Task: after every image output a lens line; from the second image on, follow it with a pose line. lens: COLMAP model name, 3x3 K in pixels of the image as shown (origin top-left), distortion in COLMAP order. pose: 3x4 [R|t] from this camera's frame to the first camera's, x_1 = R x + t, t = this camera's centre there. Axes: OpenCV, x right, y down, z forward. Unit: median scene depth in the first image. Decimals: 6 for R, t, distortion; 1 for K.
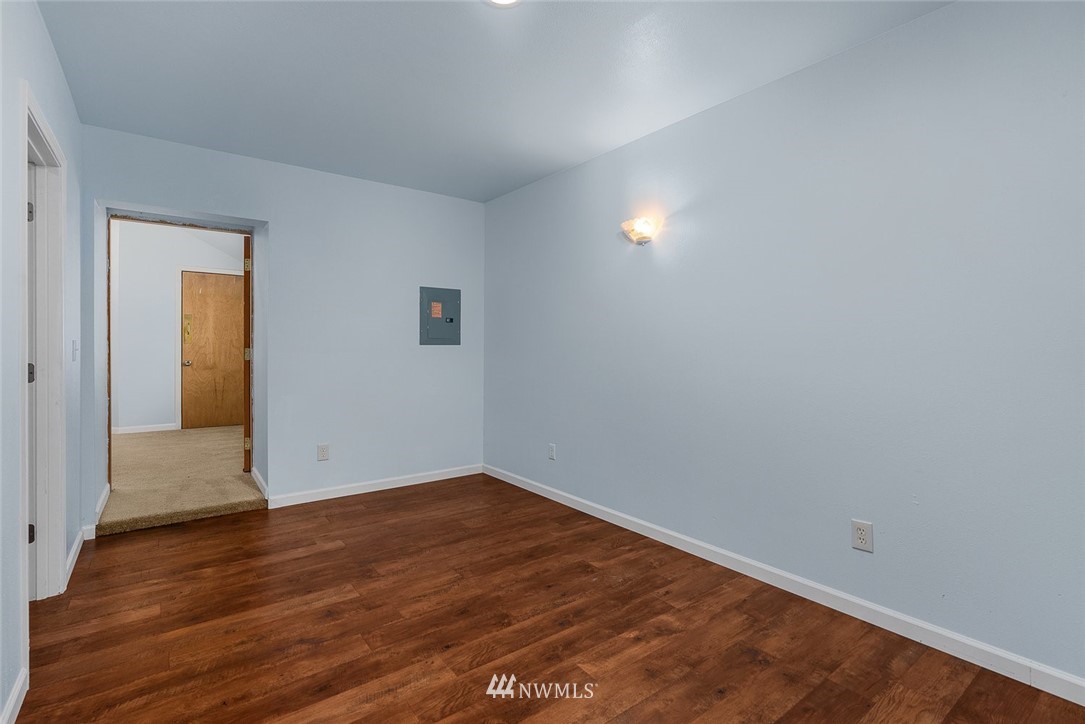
lens RADIAL K [[498.7, 0, 542.0], [0, 498.7, 344.8], [0, 0, 1]] dist [0.002960, -0.000056]
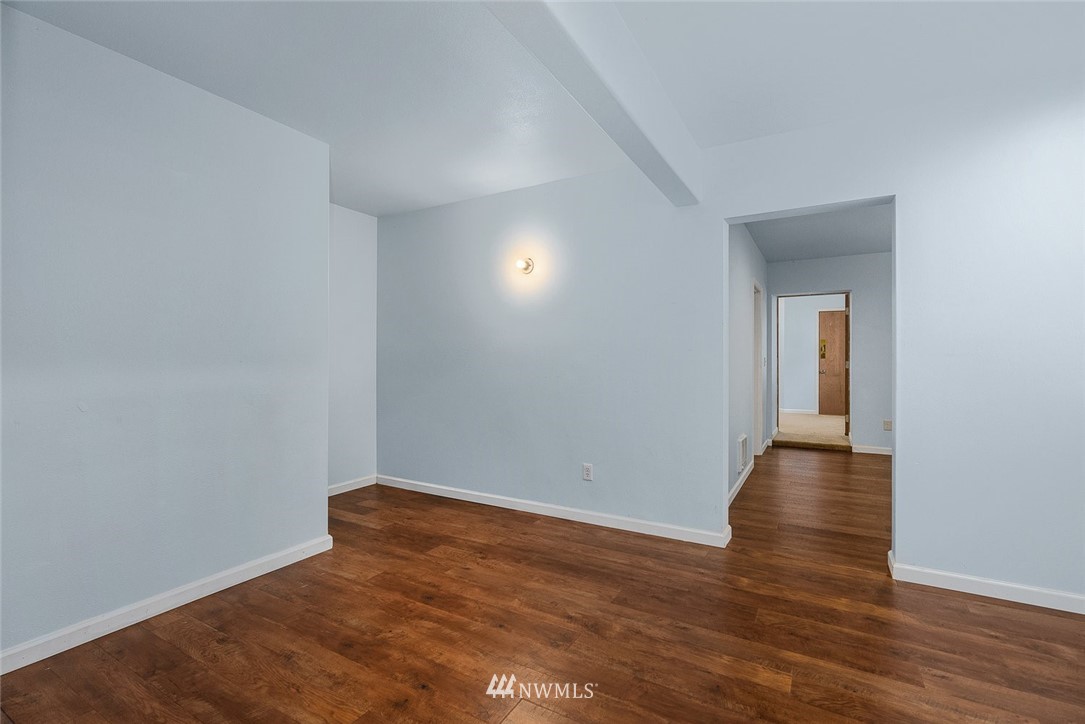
lens RADIAL K [[498.7, 0, 540.0], [0, 498.7, 359.0], [0, 0, 1]] dist [0.002960, -0.000056]
pose [[0.391468, 0.002563, -0.920188, 0.565304], [-0.006807, 0.999977, -0.000111, 0.006826], [0.920167, 0.006307, 0.391476, -0.623093]]
